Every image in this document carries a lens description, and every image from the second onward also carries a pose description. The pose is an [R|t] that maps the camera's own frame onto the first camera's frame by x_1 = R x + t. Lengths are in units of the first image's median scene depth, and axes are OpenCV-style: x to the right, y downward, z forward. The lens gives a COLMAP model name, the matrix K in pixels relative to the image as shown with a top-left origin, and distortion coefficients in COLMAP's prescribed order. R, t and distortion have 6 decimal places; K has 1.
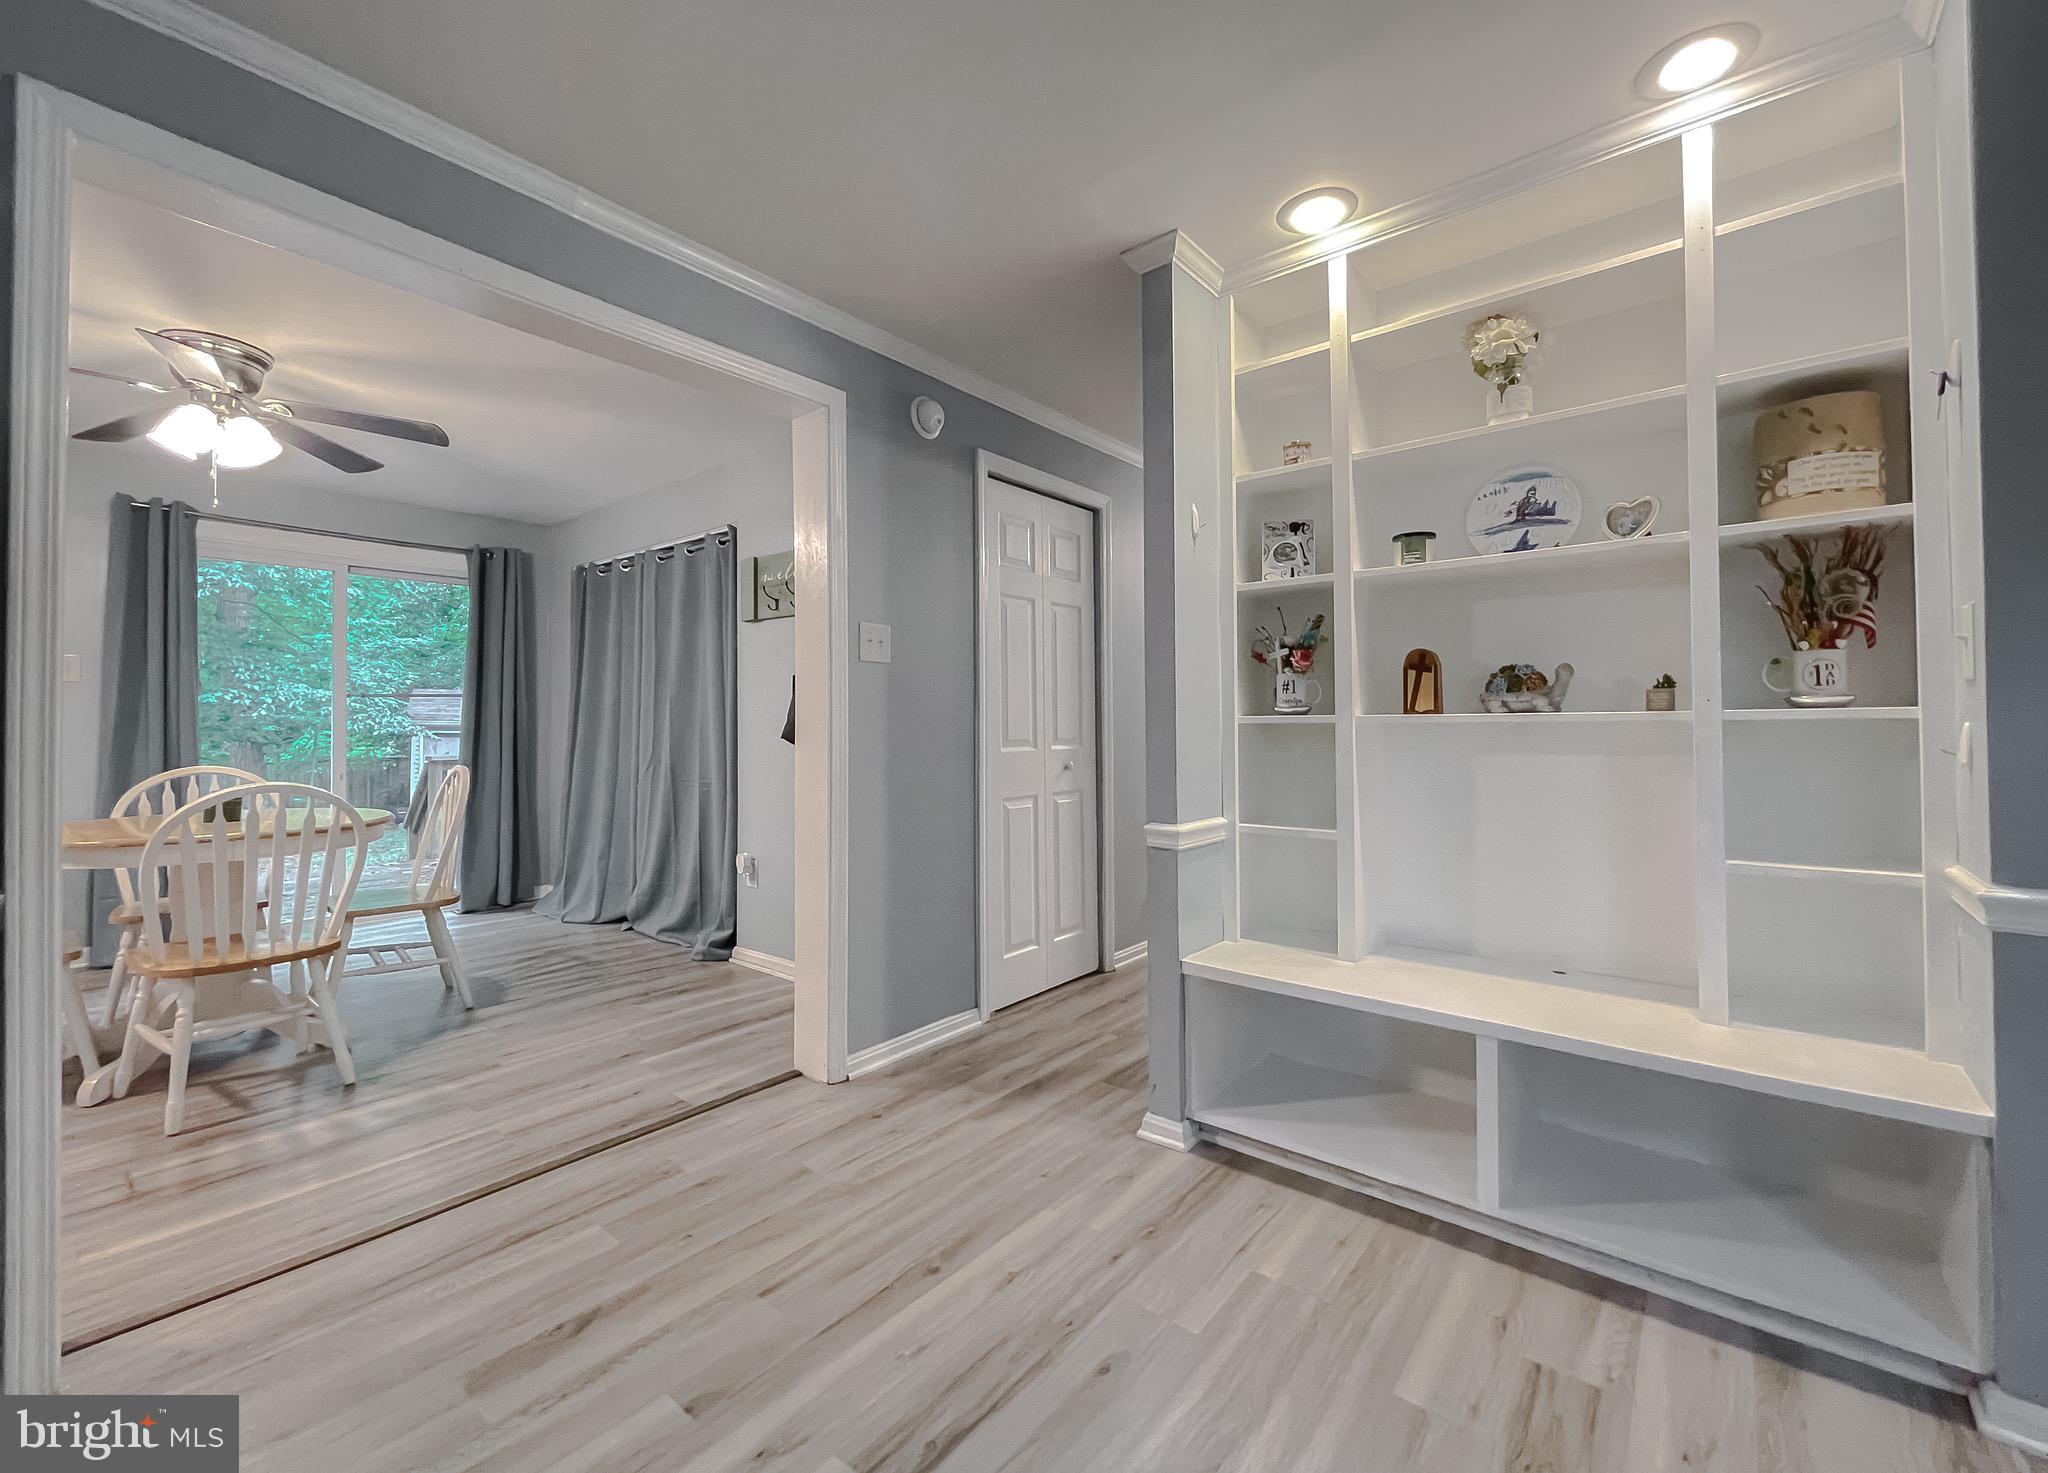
lens RADIAL K [[837.5, 0, 1021.1], [0, 837.5, 709.1], [0, 0, 1]] dist [-0.000488, -0.000062]
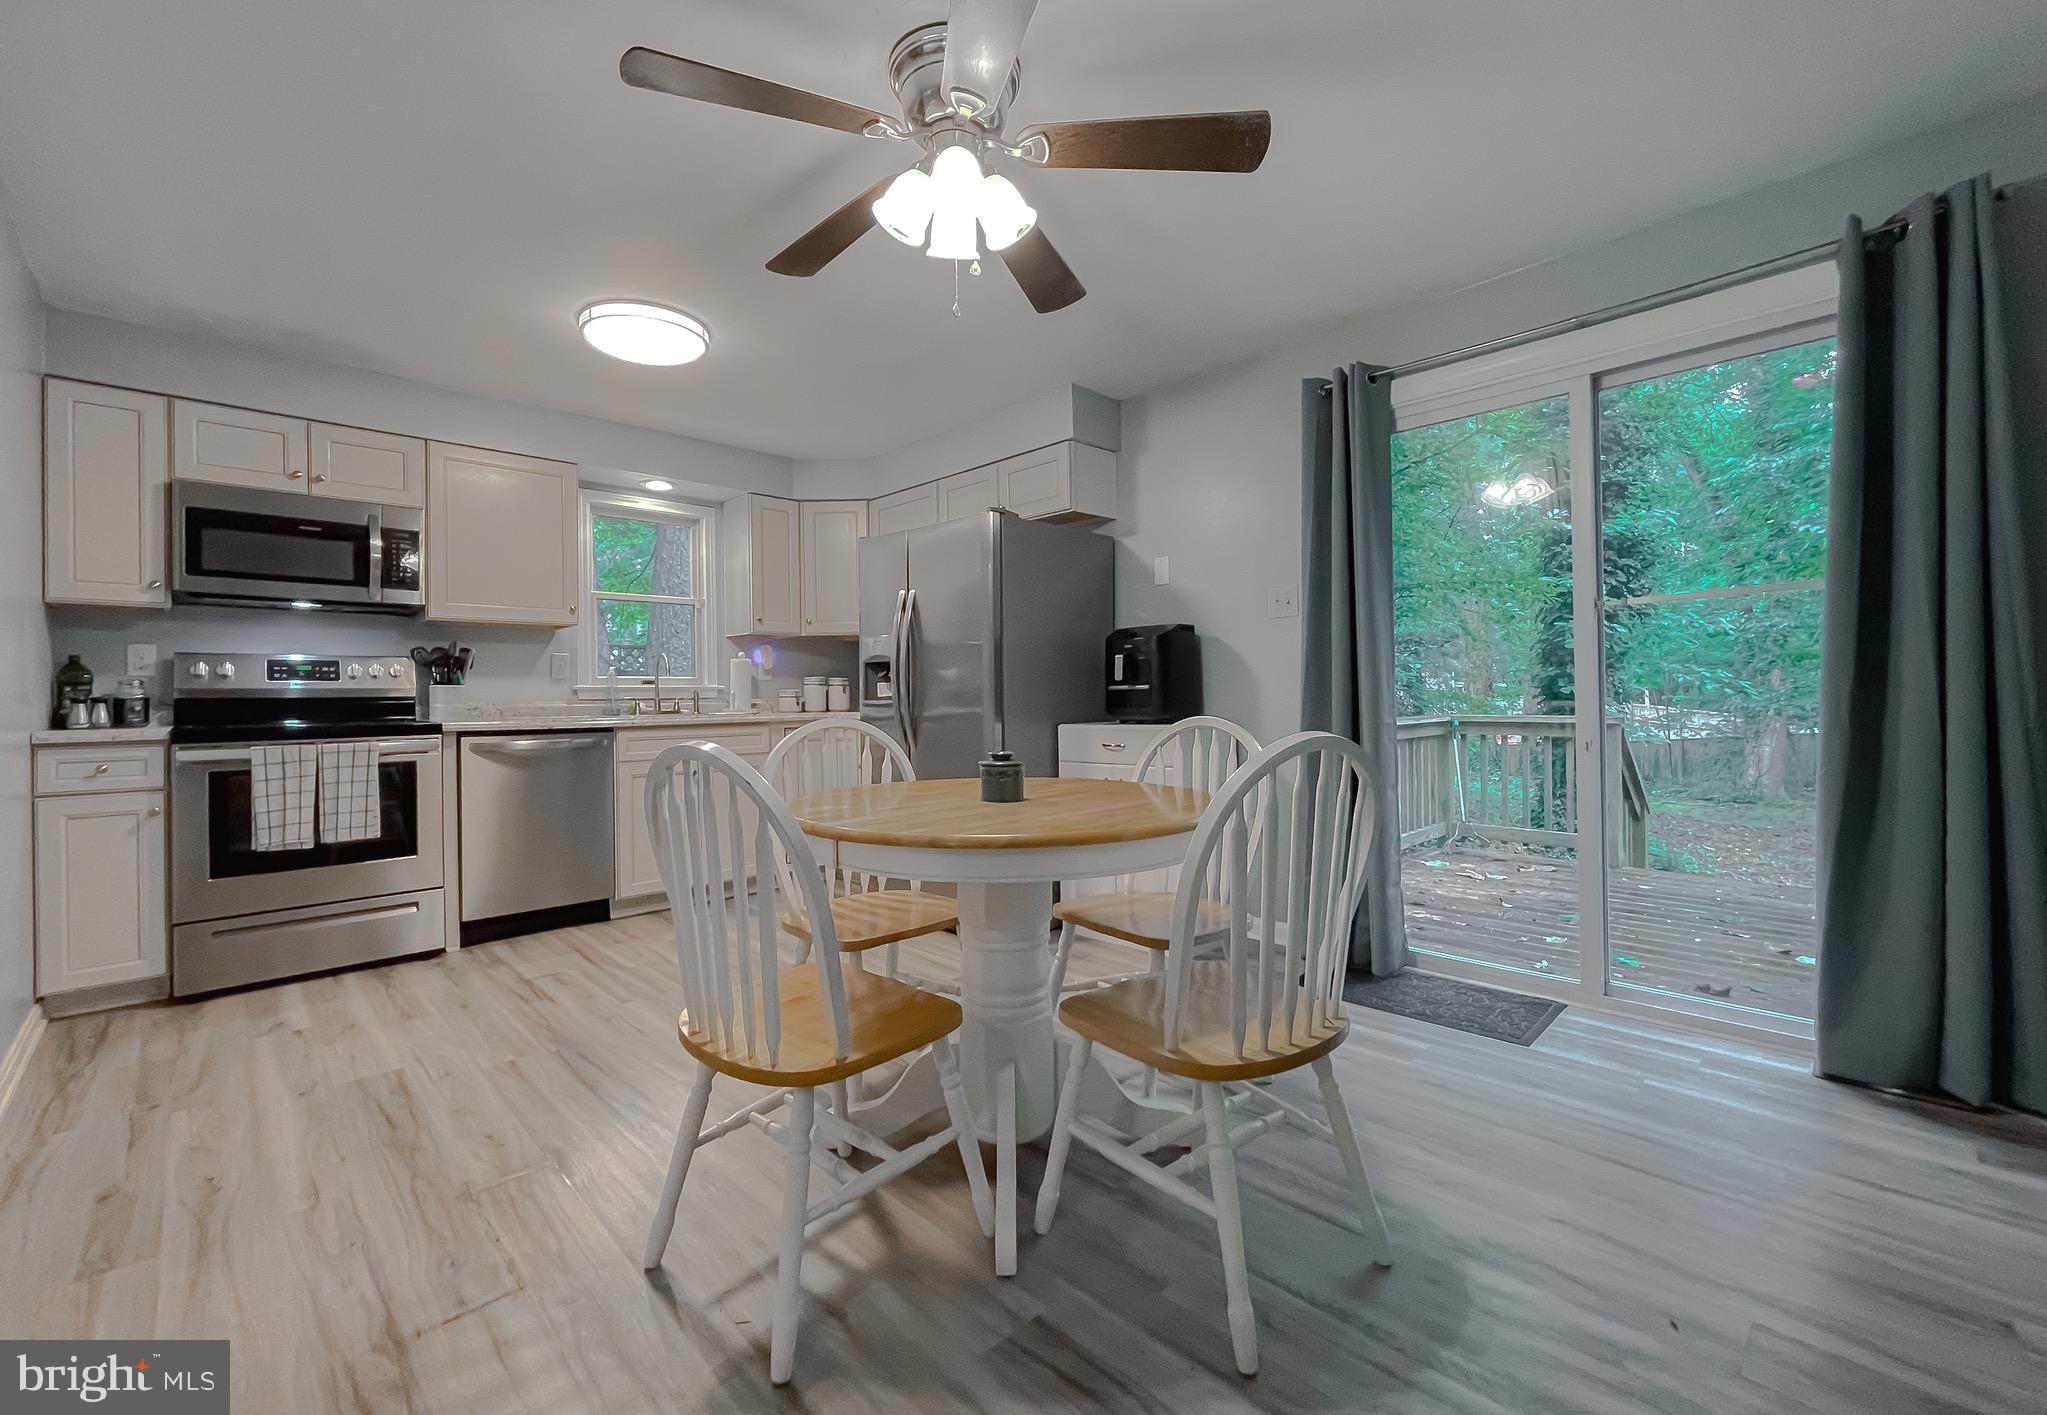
lens RADIAL K [[844.8, 0, 1023.5], [0, 844.8, 707.5], [0, 0, 1]] dist [0.001881, 0.000332]
pose [[-0.105428, 0.024453, -0.994126, -0.175671], [0.028307, 0.999366, 0.021580, 0.026493], [0.994024, -0.025865, -0.106053, 0.624247]]
